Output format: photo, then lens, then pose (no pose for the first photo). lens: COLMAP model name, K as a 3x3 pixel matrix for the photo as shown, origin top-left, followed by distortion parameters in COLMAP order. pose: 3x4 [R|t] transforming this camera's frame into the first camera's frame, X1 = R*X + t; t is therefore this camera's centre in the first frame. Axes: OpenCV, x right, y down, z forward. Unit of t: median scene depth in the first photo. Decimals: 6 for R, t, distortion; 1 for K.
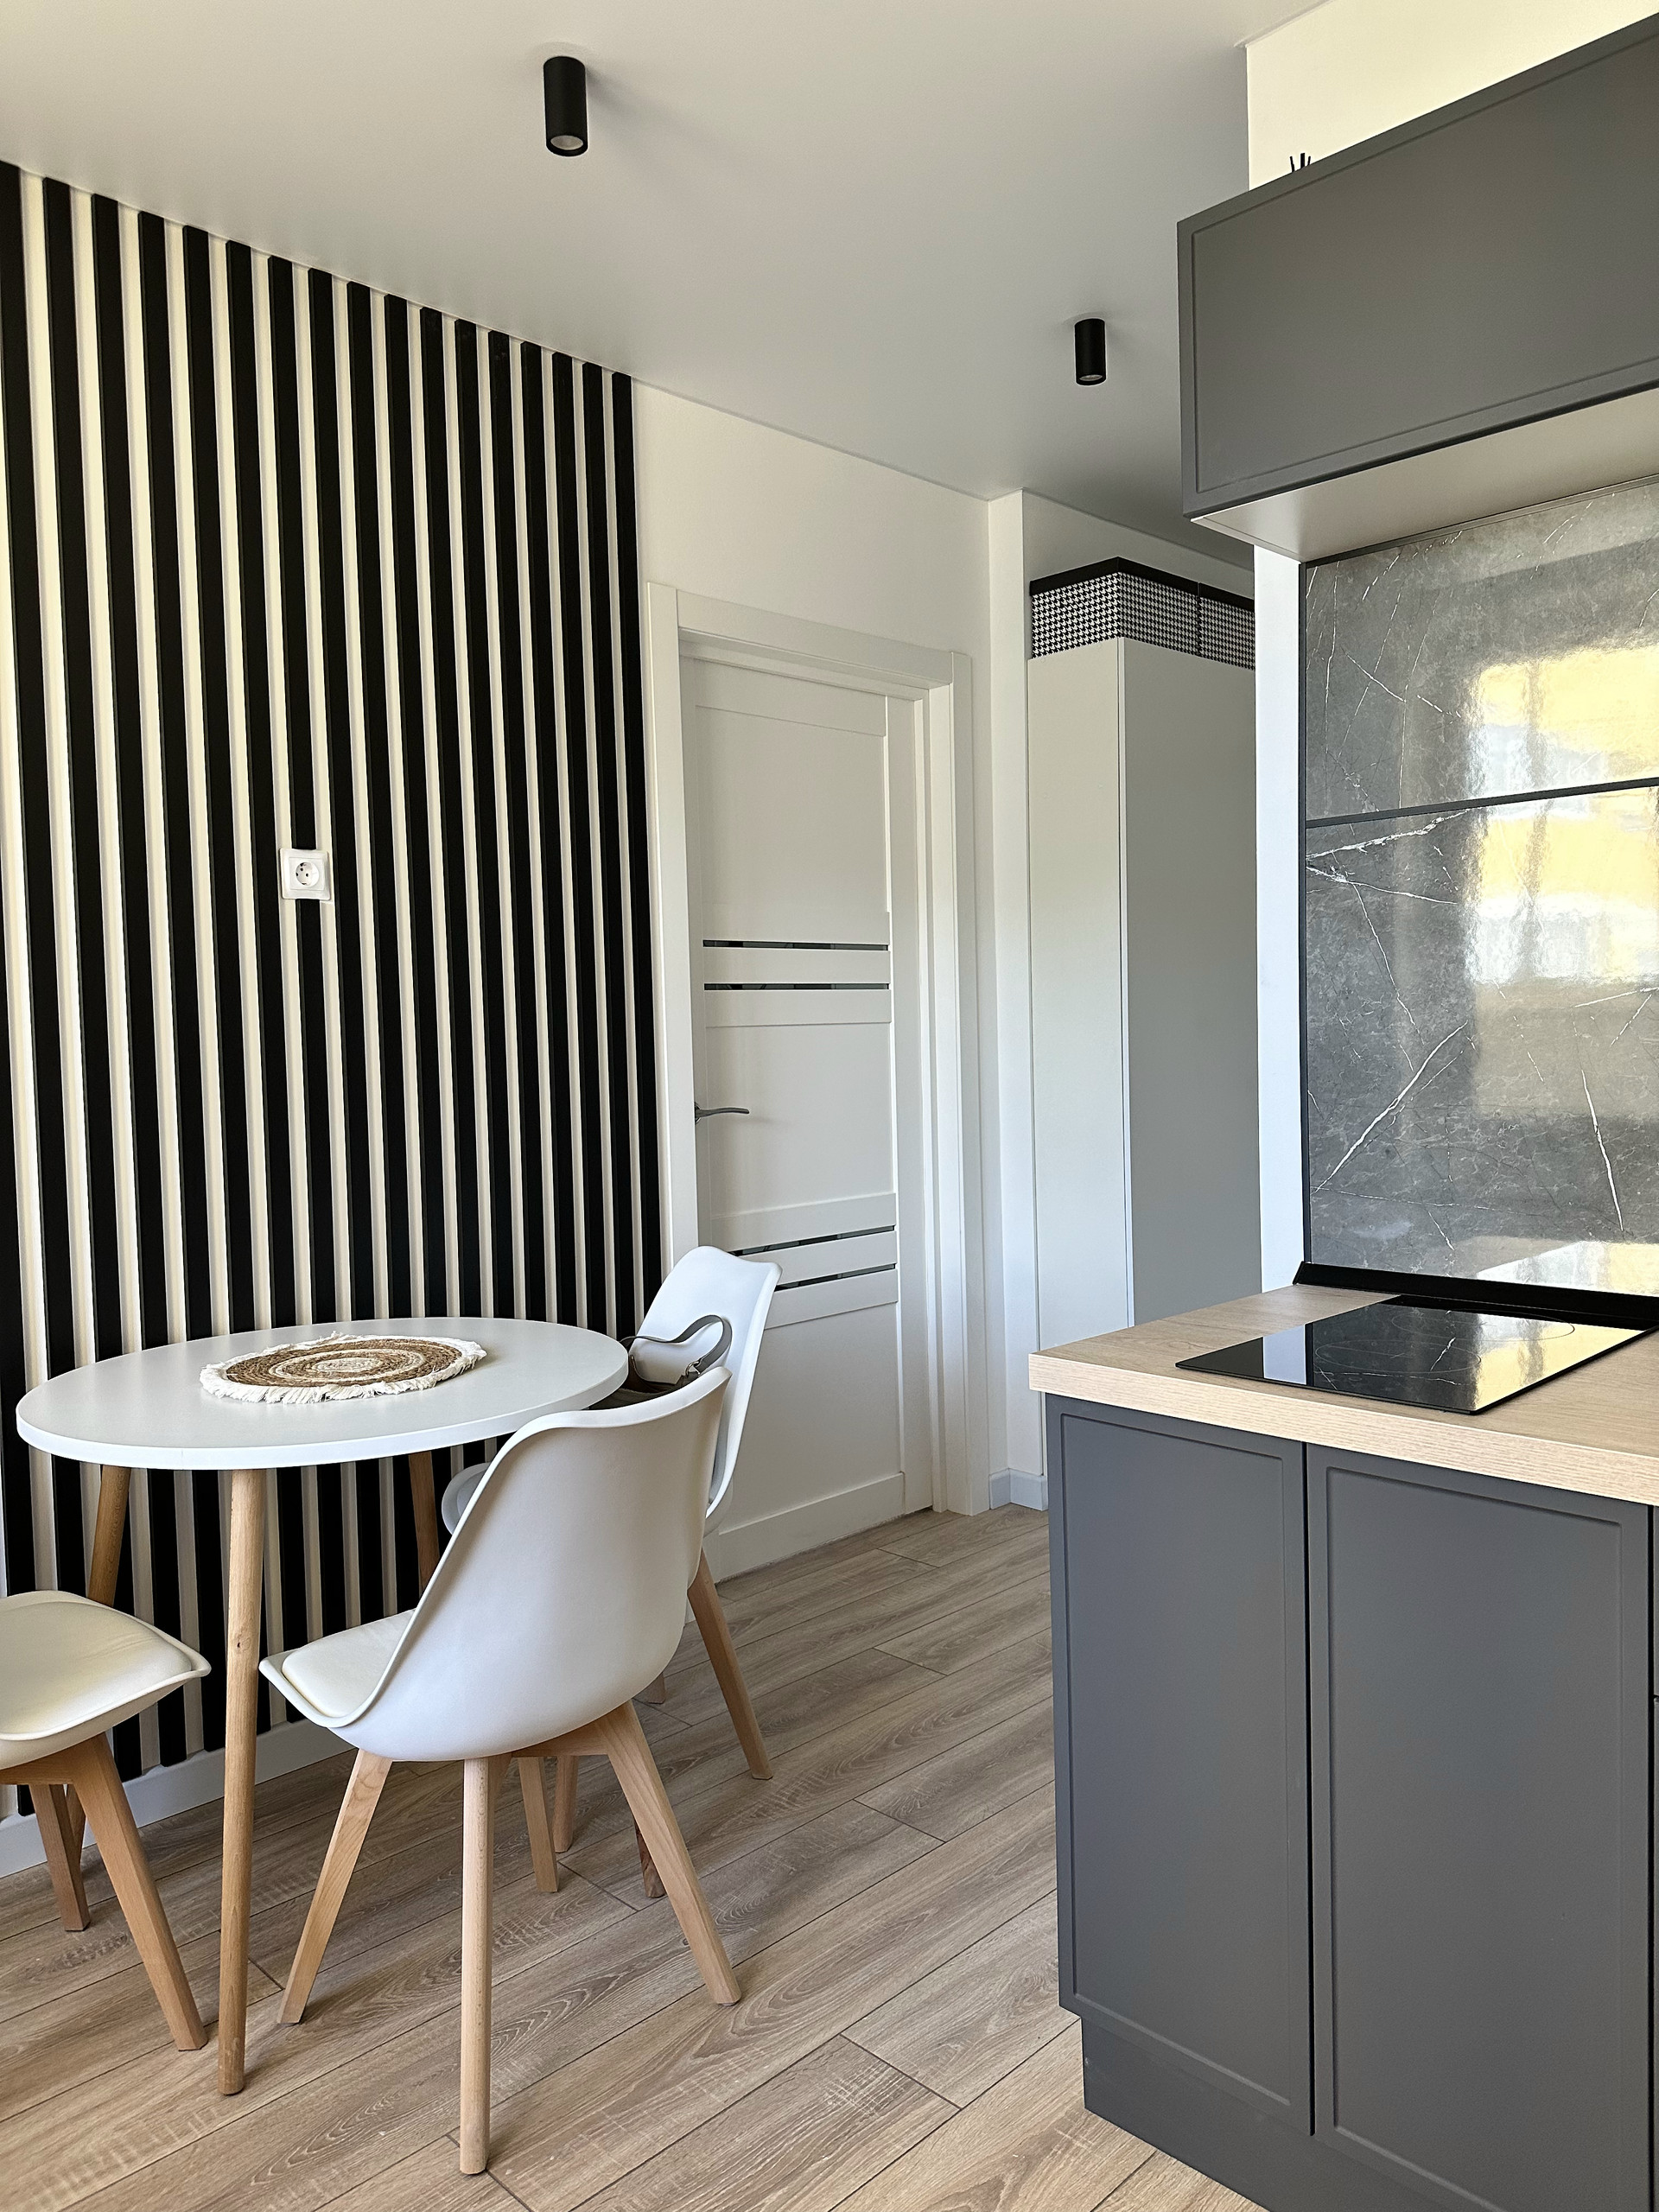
lens RADIAL K [[1549.8, 0, 817.1], [0, 1549.8, 1114.2], [0, 0, 1]] dist [0.040778, -0.047615]
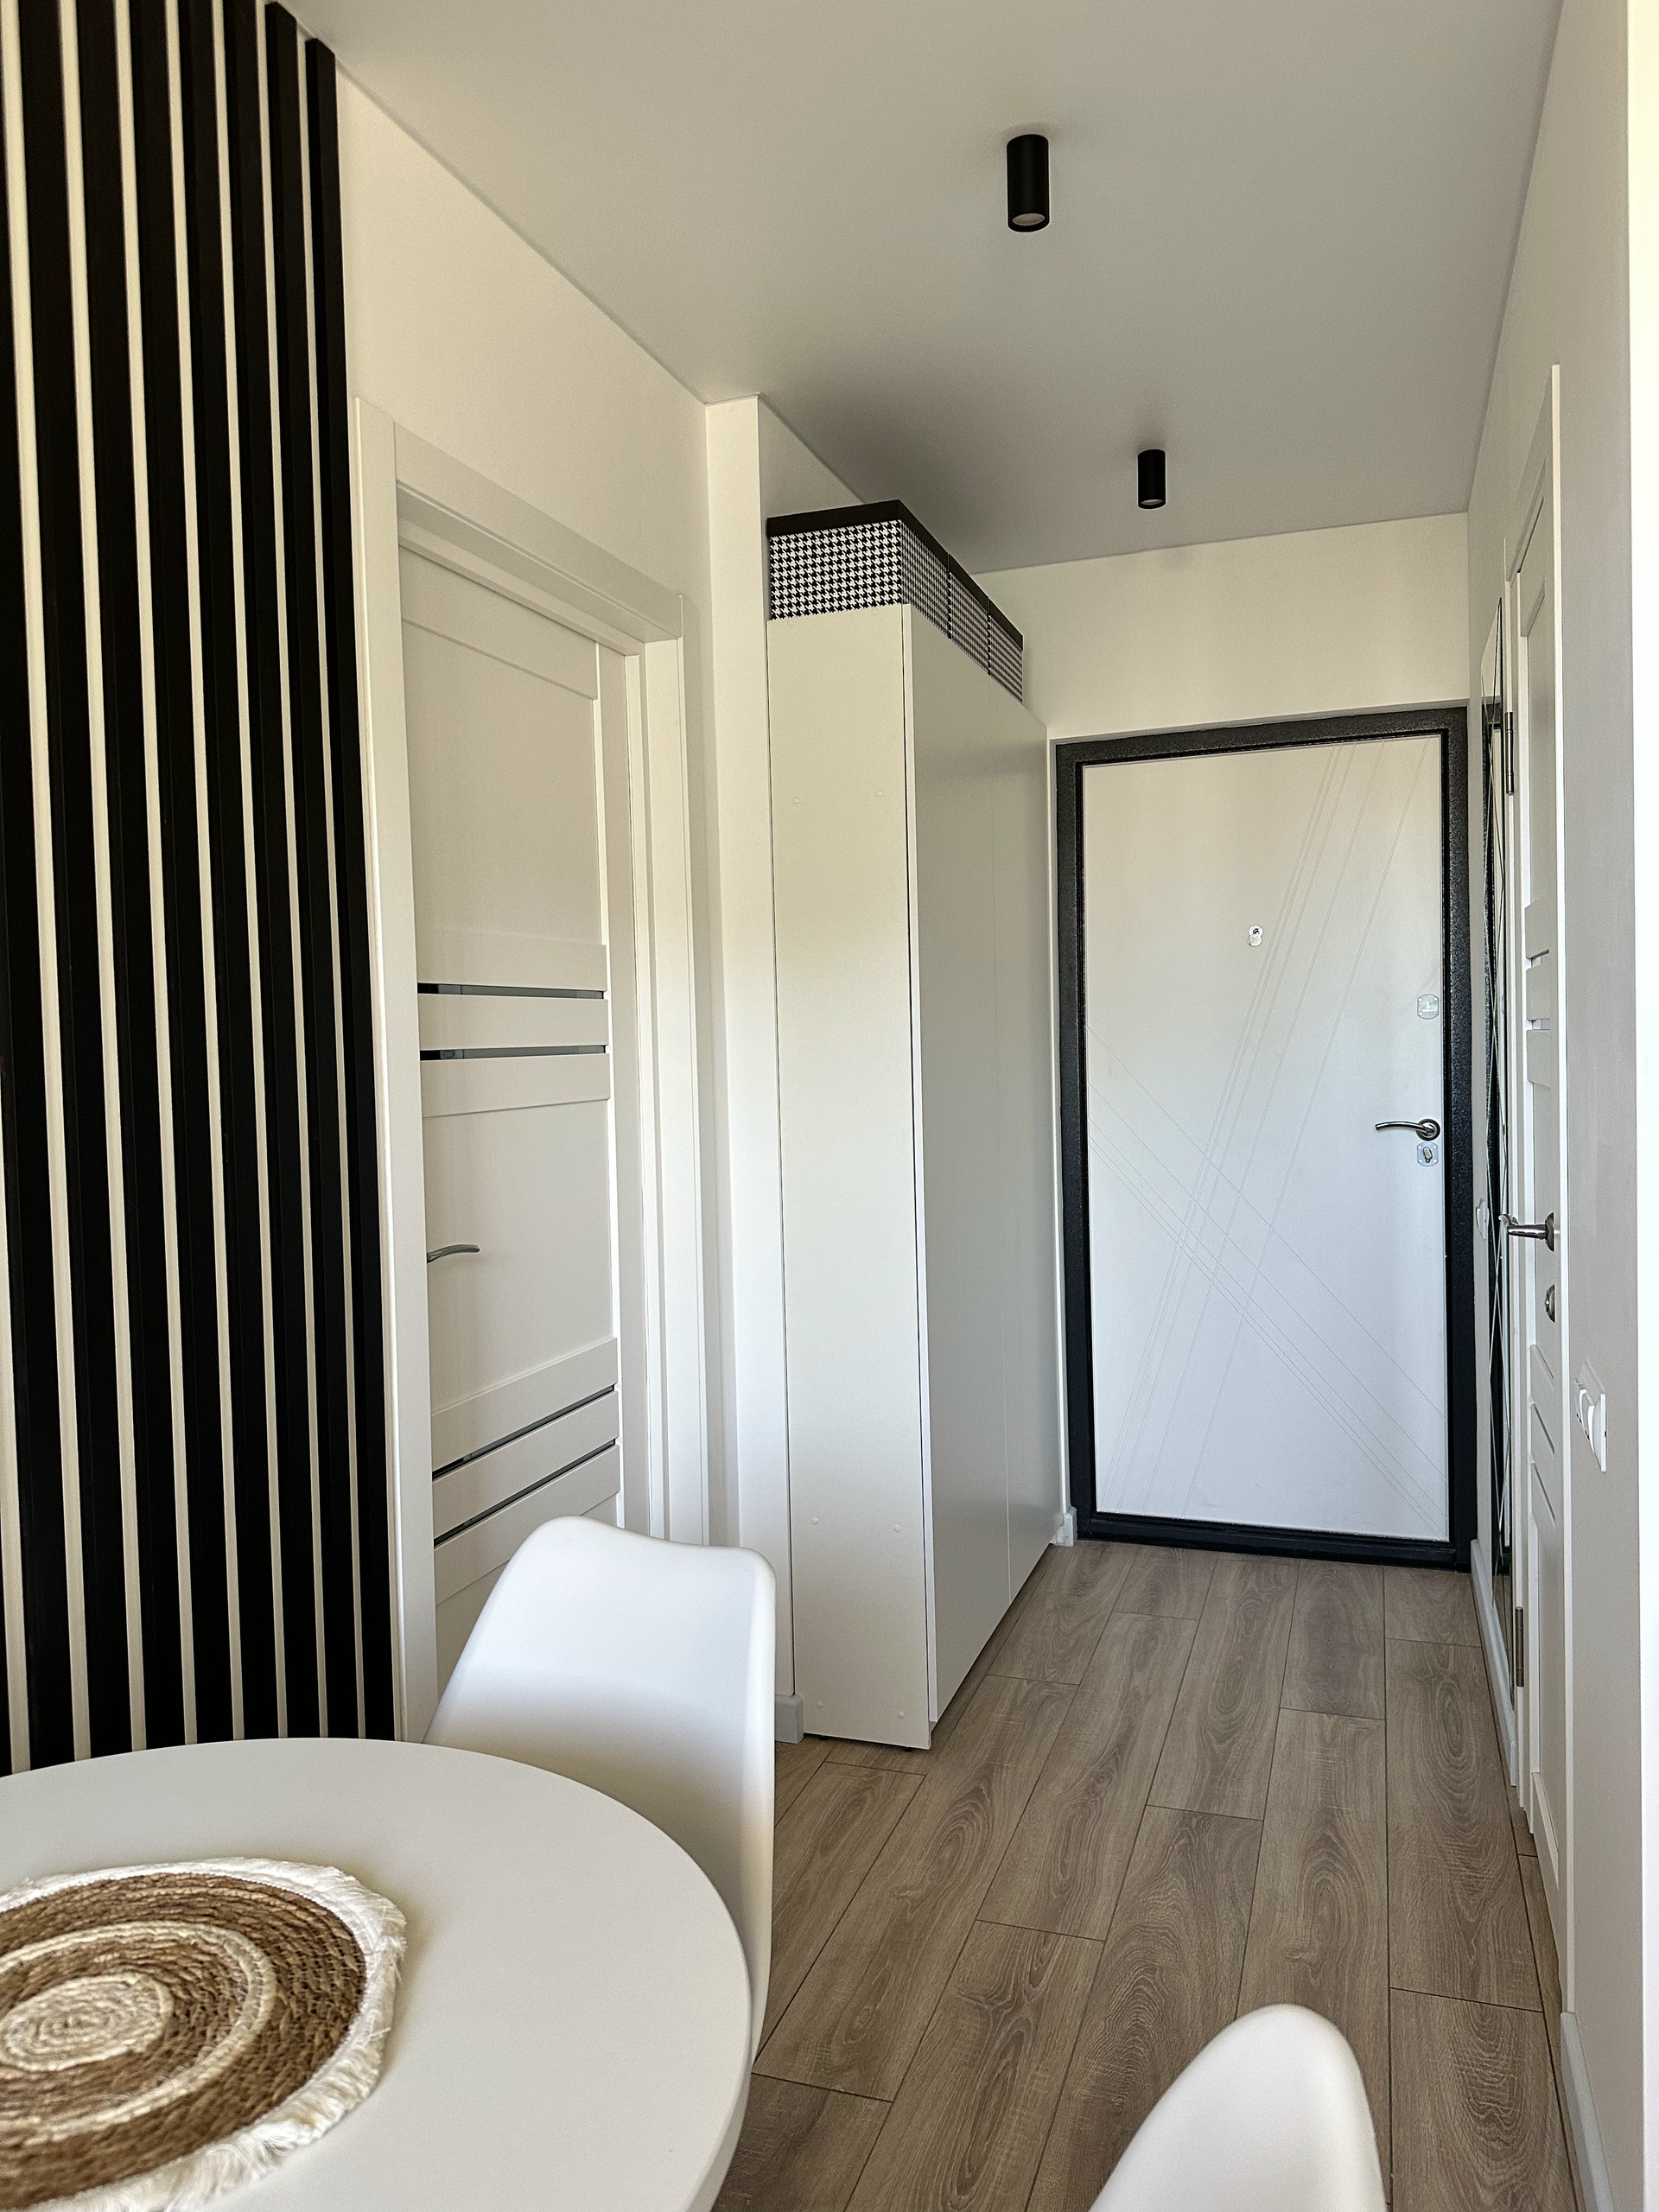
lens RADIAL K [[1549.8, 0, 817.1], [0, 1549.8, 1100.7], [0, 0, 1]] dist [0.040778, -0.047615]
pose [[0.898190, -0.011962, 0.439445, -0.197367], [0.023479, 0.999508, -0.020783, -0.045204], [-0.438980, 0.028985, 0.898029, 0.343998]]
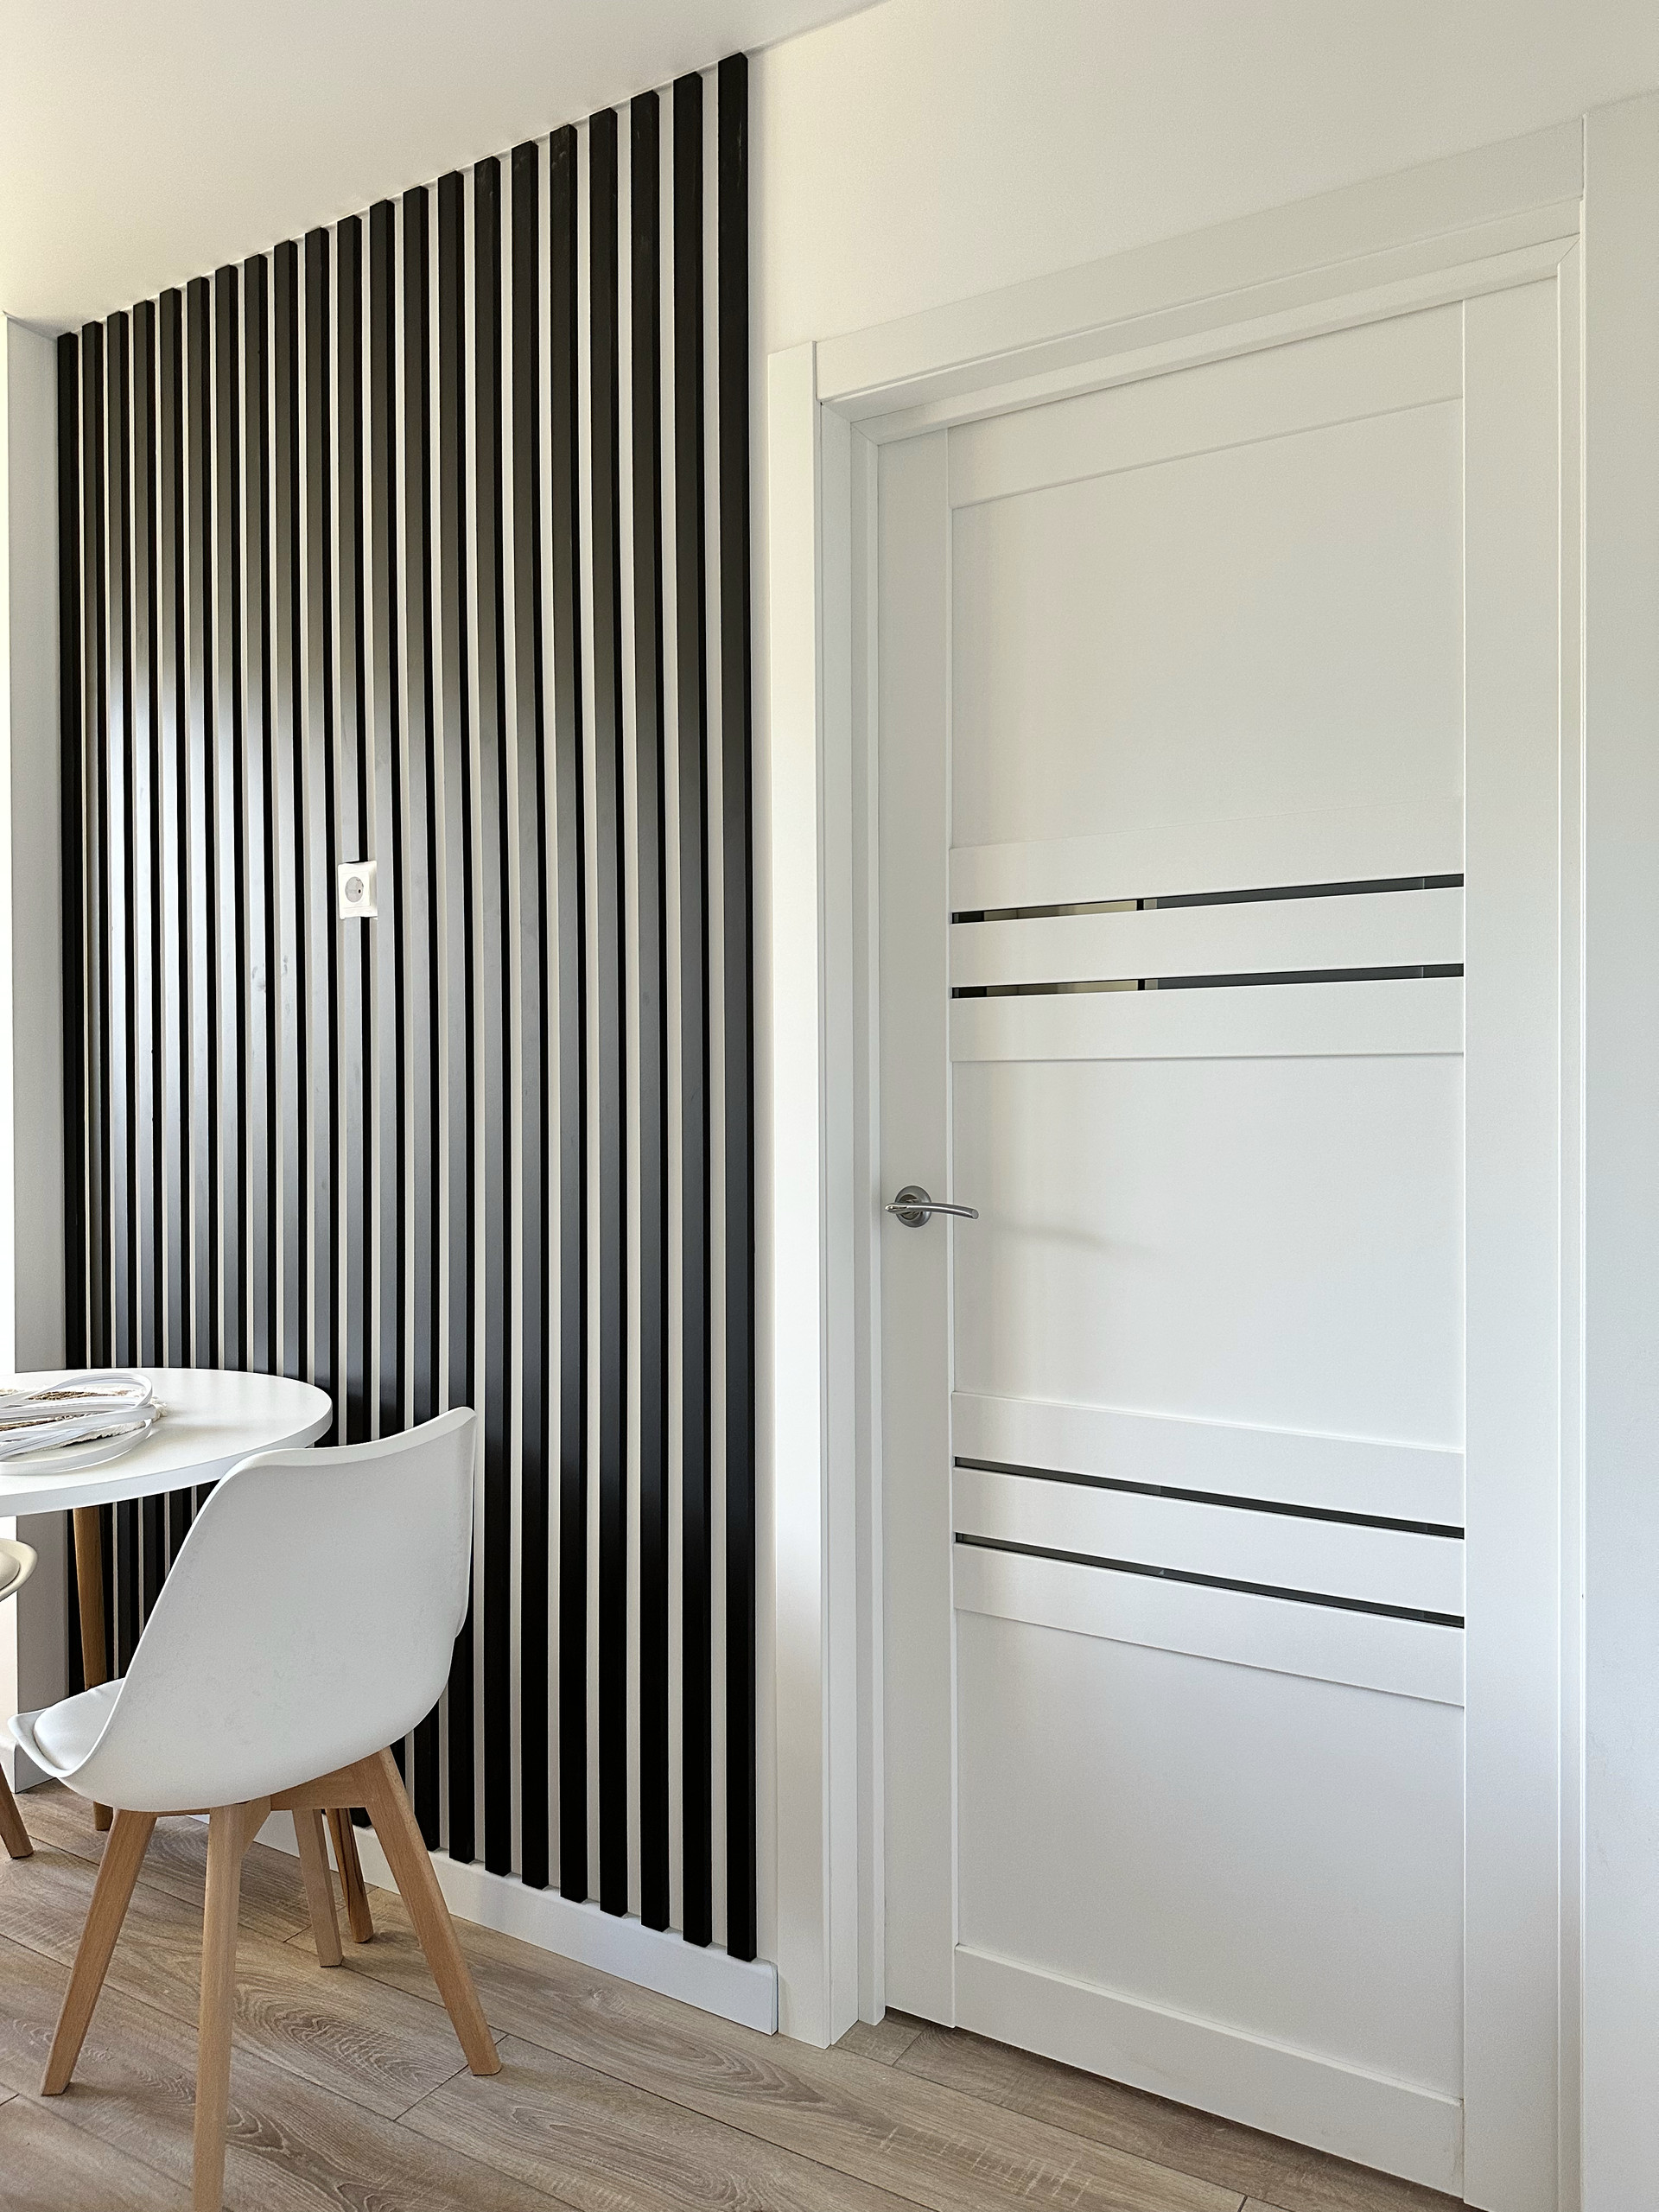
lens RADIAL K [[1549.8, 0, 838.2], [0, 1549.8, 1107.8], [0, 0, 1]] dist [0.040778, -0.047615]
pose [[0.245360, 0.041617, -0.968538, 0.471401], [-0.056087, 0.998014, 0.028675, -0.052517], [0.967808, 0.047287, 0.247207, 0.798784]]
